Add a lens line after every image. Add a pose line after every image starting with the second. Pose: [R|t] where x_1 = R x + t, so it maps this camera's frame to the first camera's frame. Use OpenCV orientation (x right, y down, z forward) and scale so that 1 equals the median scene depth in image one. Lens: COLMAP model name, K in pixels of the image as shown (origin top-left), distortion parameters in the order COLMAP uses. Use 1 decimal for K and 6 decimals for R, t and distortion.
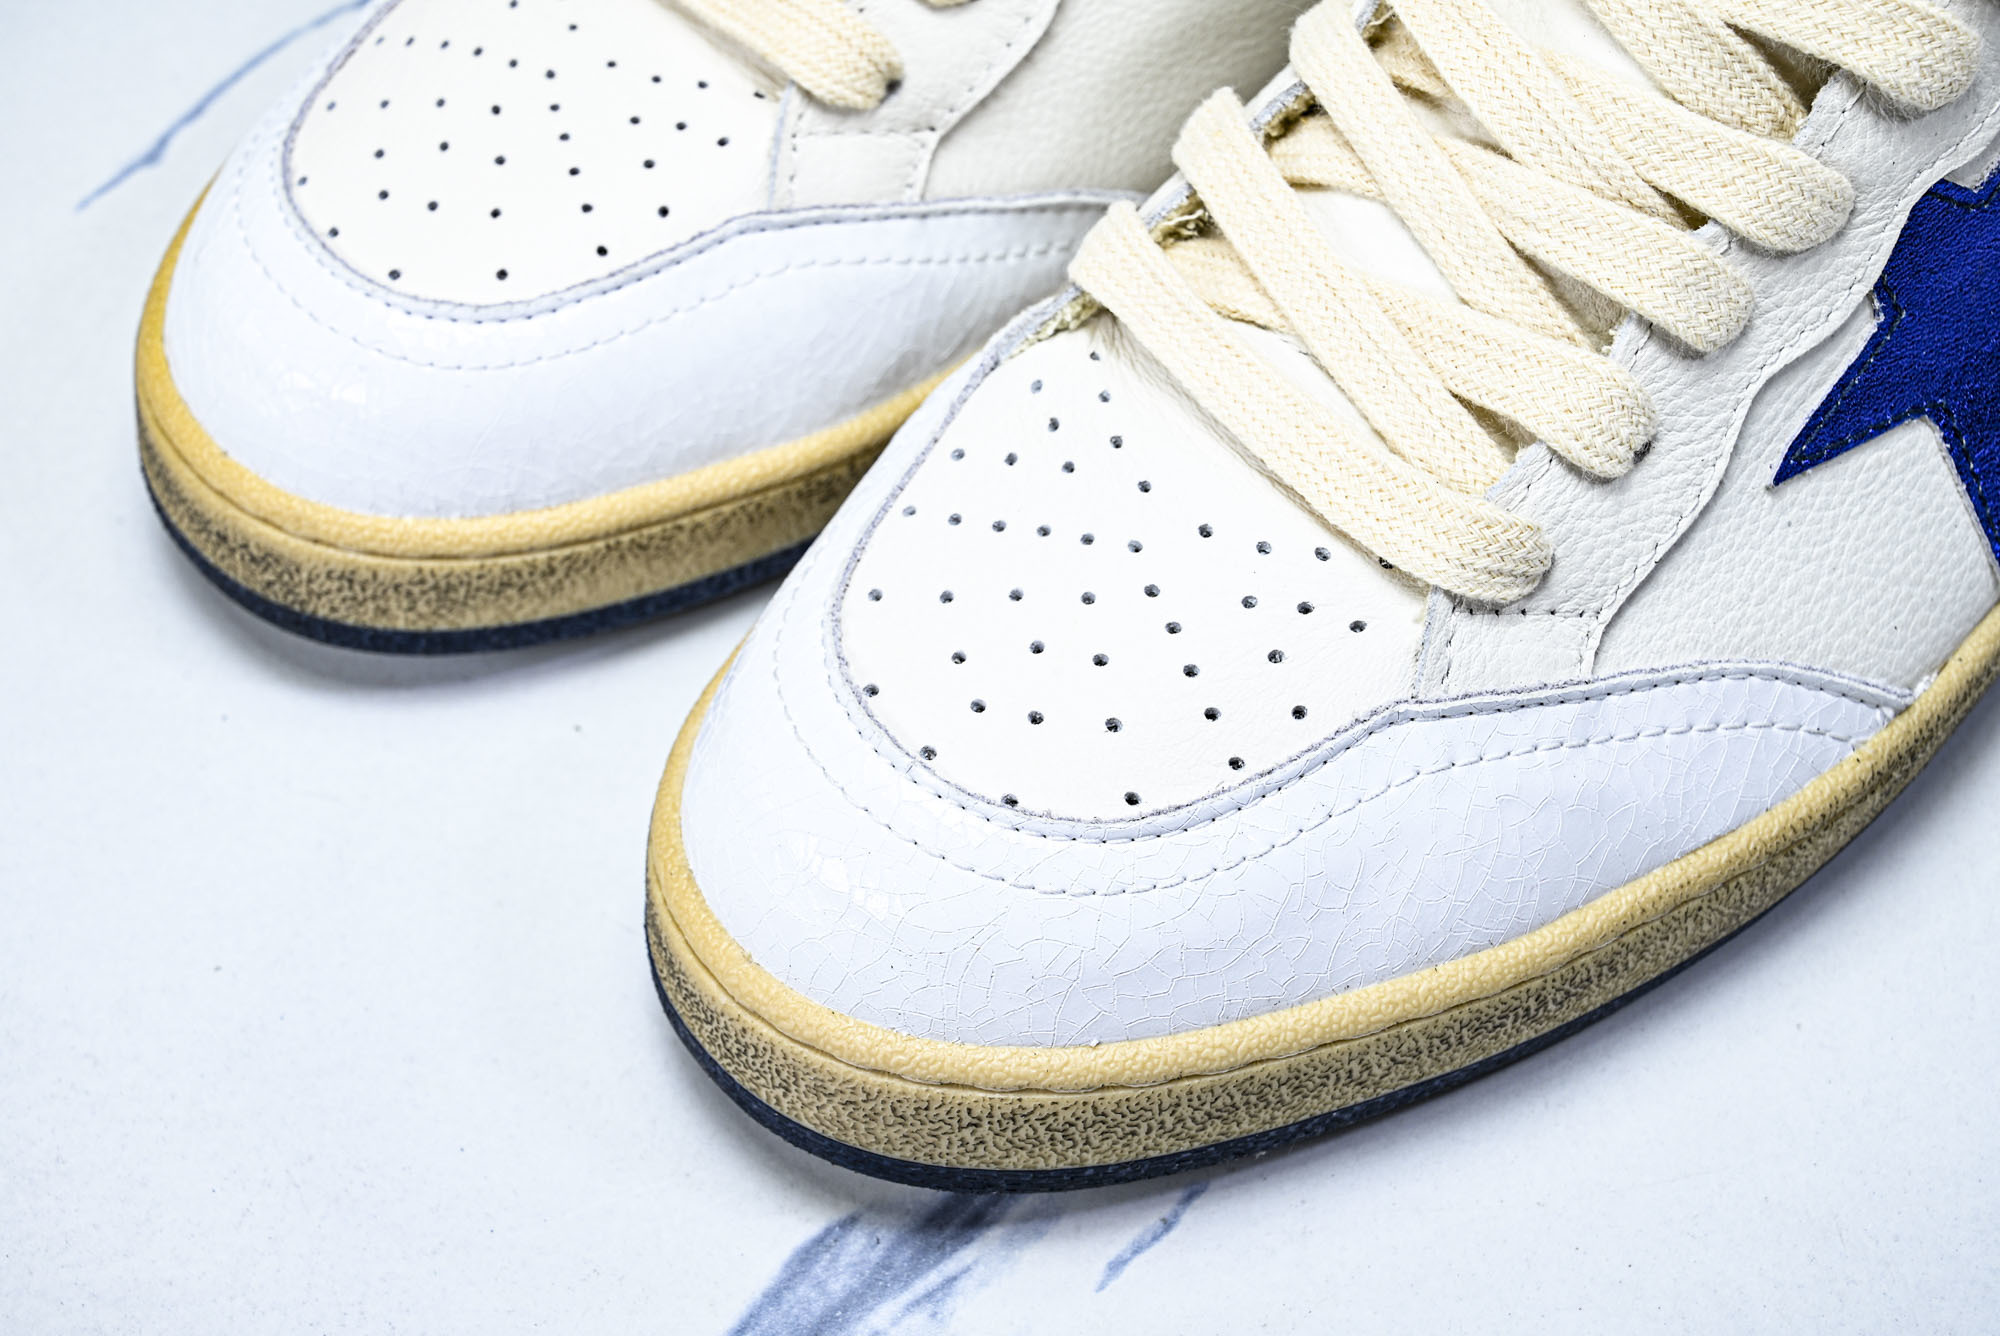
lens RADIAL K [[4109.1, 0, 955.7], [0, 4109.1, 689.2], [0, 0, 1]] dist [-0.030257, 0.000000]
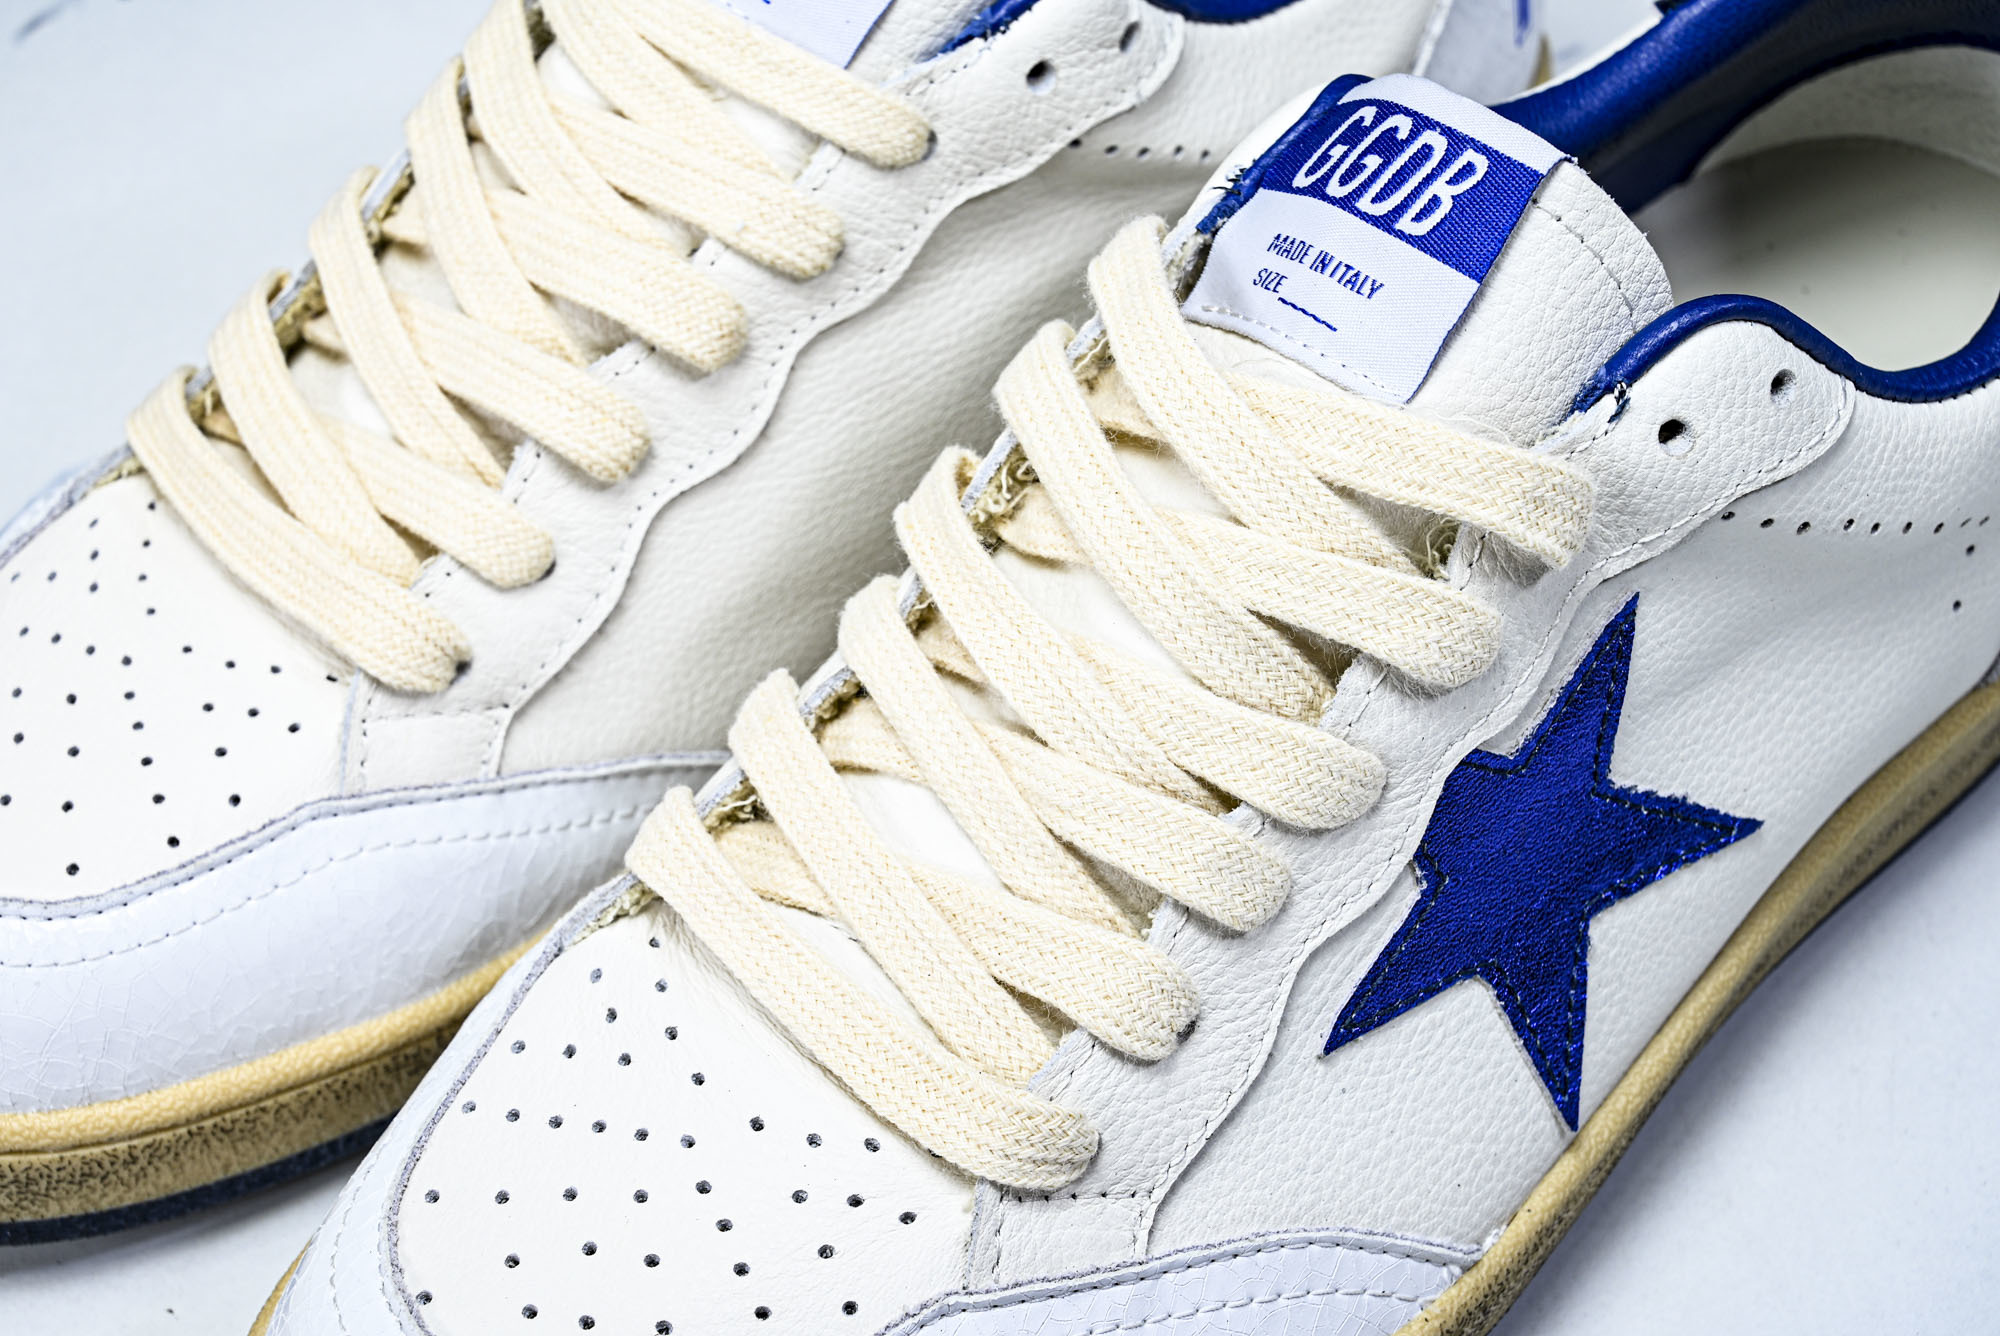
lens RADIAL K [[4109.1, 0, 985.8], [0, 4109.1, 665.5], [0, 0, 1]] dist [-0.030257, 0.000000]
pose [[0.998854, -0.030205, 0.037123, 0.081230], [0.033109, 0.996222, -0.080282, -0.066478], [-0.034557, 0.081419, 0.996081, -0.010804]]
